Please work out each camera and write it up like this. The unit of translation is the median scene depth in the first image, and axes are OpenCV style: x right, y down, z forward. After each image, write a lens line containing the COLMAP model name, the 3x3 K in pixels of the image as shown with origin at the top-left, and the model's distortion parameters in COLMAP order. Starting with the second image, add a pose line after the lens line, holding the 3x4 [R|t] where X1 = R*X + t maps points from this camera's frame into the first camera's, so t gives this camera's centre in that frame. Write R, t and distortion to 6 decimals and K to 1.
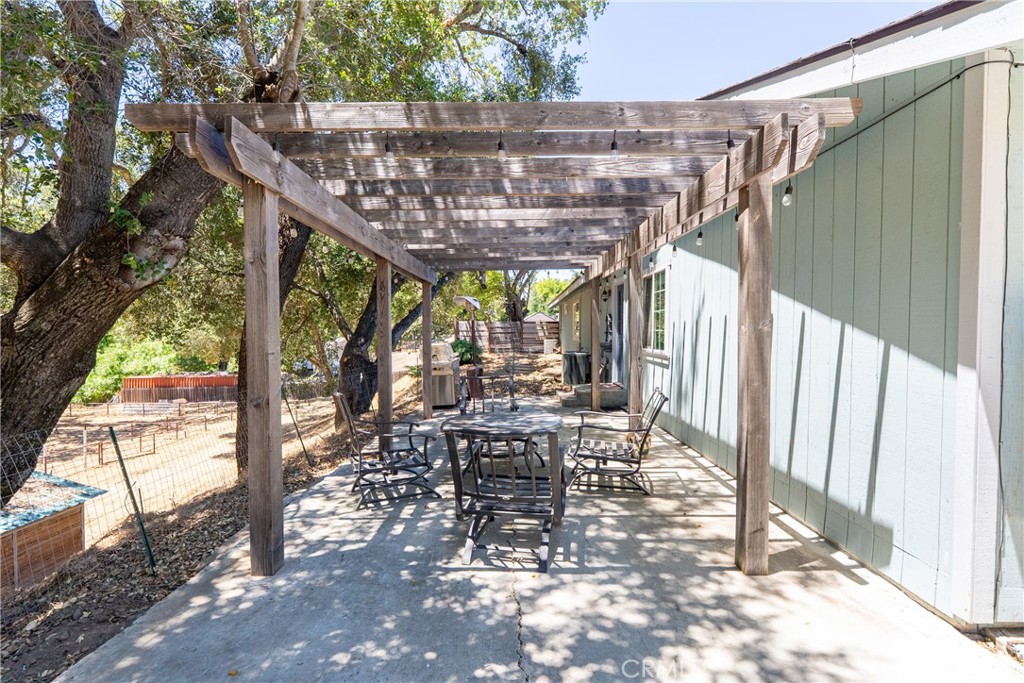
lens RADIAL K [[467.7, 0, 513.8], [0, 467.7, 340.1], [0, 0, 1]] dist [0.001015, -0.000002]
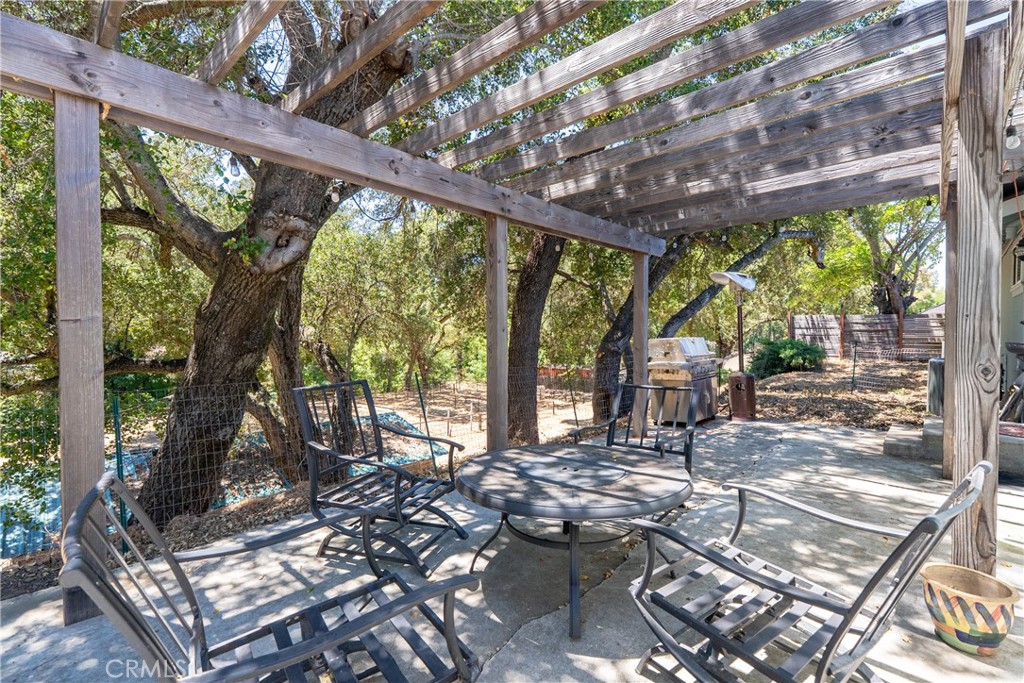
lens RADIAL K [[467.7, 0, 510.3], [0, 467.7, 336.3], [0, 0, 1]] dist [0.001015, -0.000002]
pose [[0.737092, 0.014774, -0.675631, 0.062483], [-0.020666, 0.999786, -0.000684, 0.005139], [0.675476, 0.014466, 0.737240, 0.121044]]
